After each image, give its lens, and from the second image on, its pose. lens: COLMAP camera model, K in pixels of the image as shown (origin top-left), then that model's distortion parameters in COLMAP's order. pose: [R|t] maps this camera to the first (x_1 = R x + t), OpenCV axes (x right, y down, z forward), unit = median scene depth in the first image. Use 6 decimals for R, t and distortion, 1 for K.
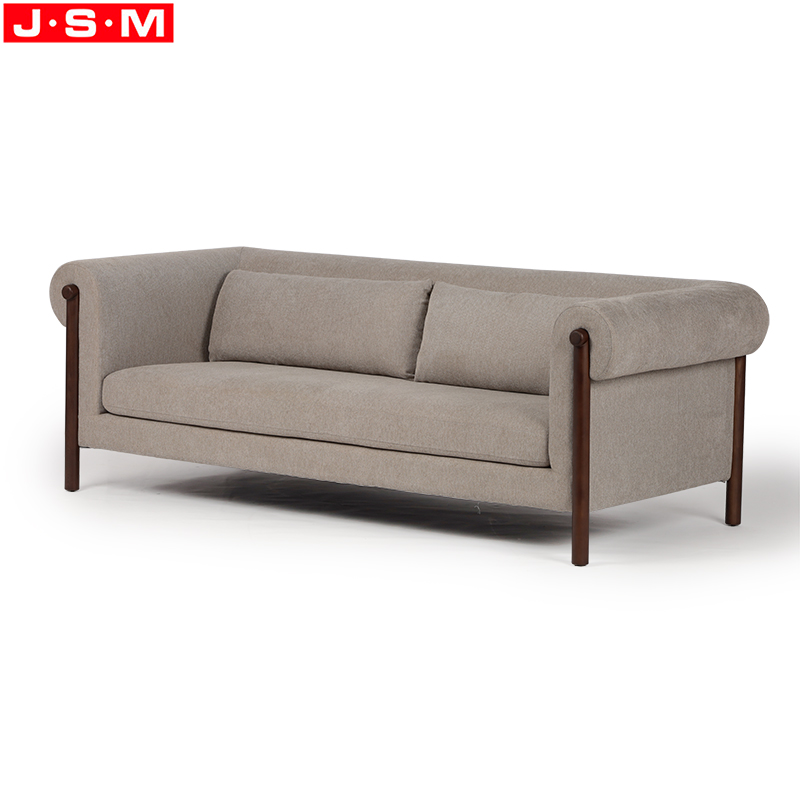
lens RADIAL K [[2895.8, 0, 400.0], [0, 2895.8, 400.0], [0, 0, 1]] dist [-0.153542, -1.237678]
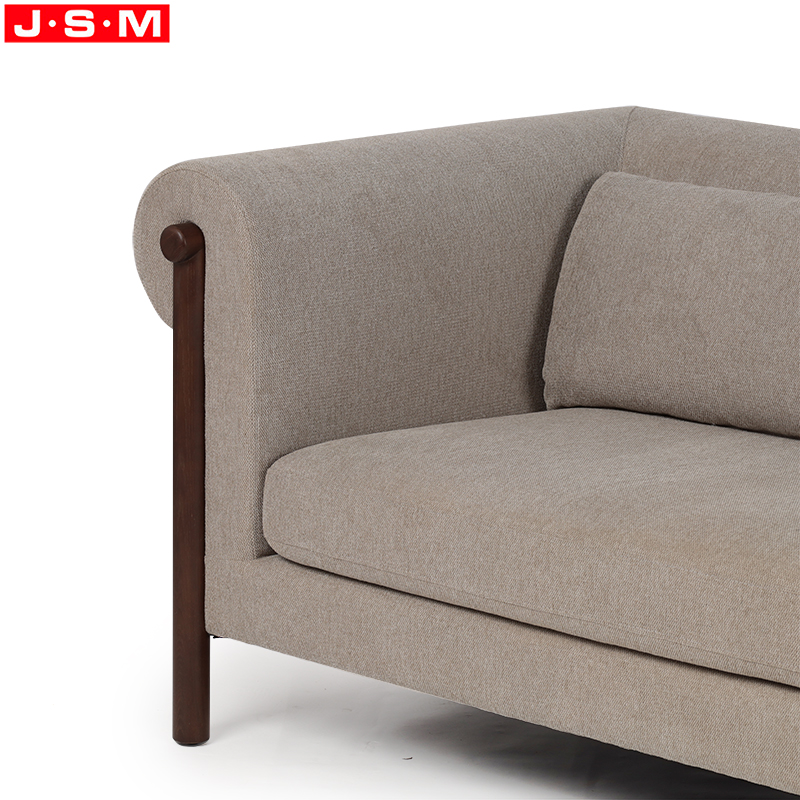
lens RADIAL K [[3535.4, 0, 400.0], [0, 3535.4, 400.0], [0, 0, 1]] dist [-0.000352, -2.430773]
pose [[0.992147, 0.012980, -0.124400, -0.025921], [-0.004206, 0.997500, 0.070537, -0.049794], [0.125004, -0.069460, 0.989722, 0.532389]]
